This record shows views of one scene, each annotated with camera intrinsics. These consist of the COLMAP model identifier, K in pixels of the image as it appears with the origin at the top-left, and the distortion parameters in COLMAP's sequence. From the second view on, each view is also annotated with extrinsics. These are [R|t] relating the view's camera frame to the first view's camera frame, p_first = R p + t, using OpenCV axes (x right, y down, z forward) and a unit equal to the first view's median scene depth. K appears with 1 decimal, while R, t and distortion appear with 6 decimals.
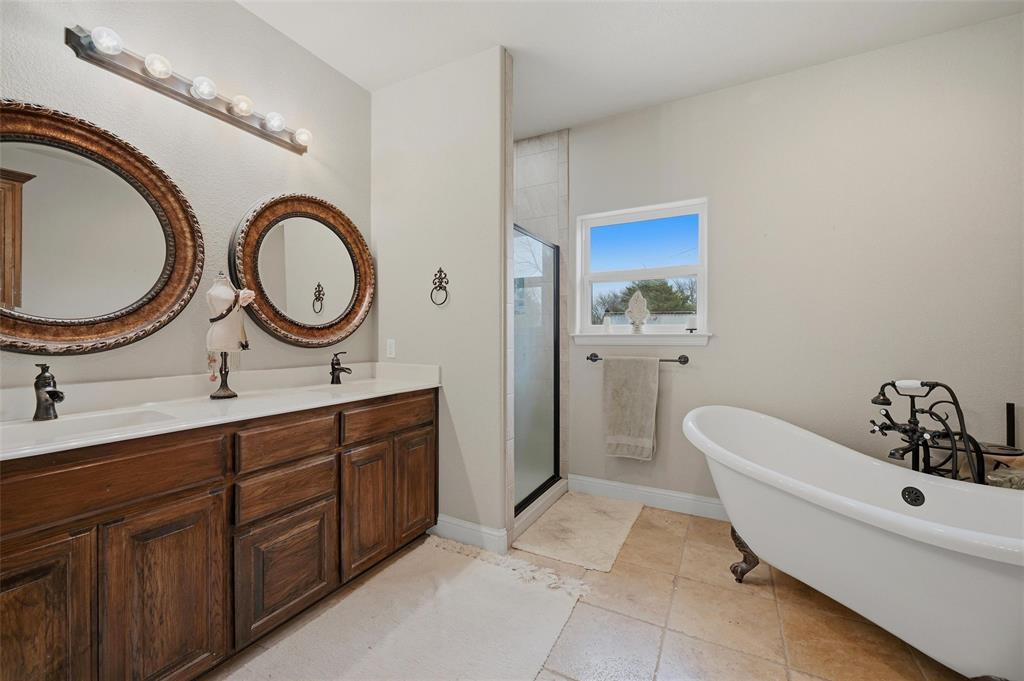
lens RADIAL K [[412.1, 0, 516.4], [0, 412.1, 335.3], [0, 0, 1]] dist [0.000704, 0.000144]
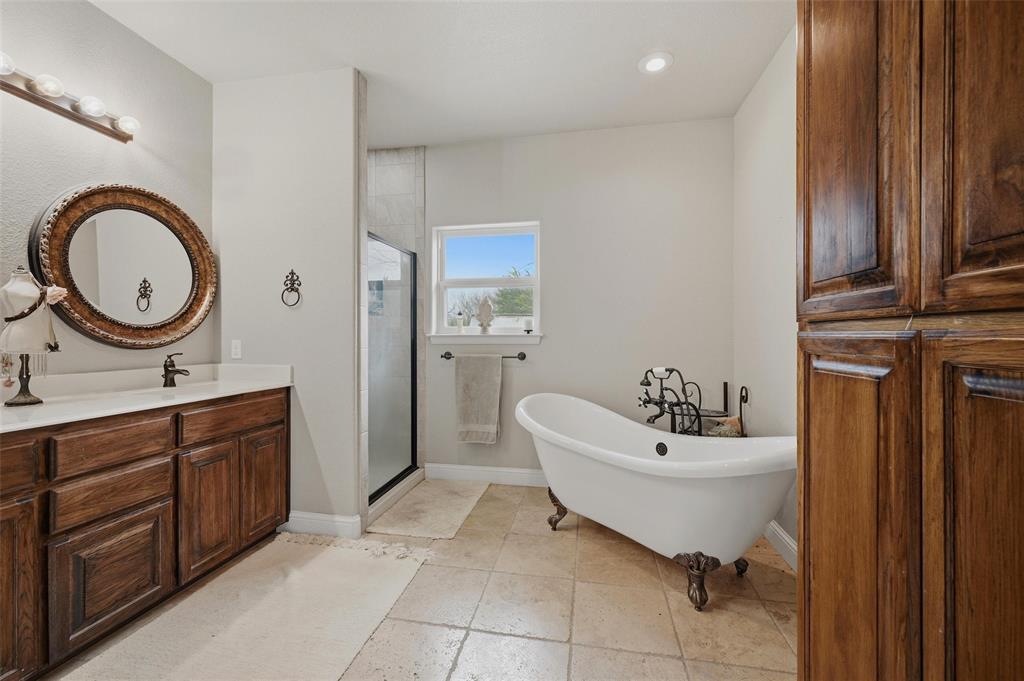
lens RADIAL K [[412.1, 0, 516.4], [0, 412.1, 335.3], [0, 0, 1]] dist [0.000704, 0.000144]
pose [[0.954381, 0.000185, 0.298593, 0.048127], [-0.000177, 1.000000, -0.000055, -0.001381], [-0.298593, -0.000001, 0.954381, -0.167651]]
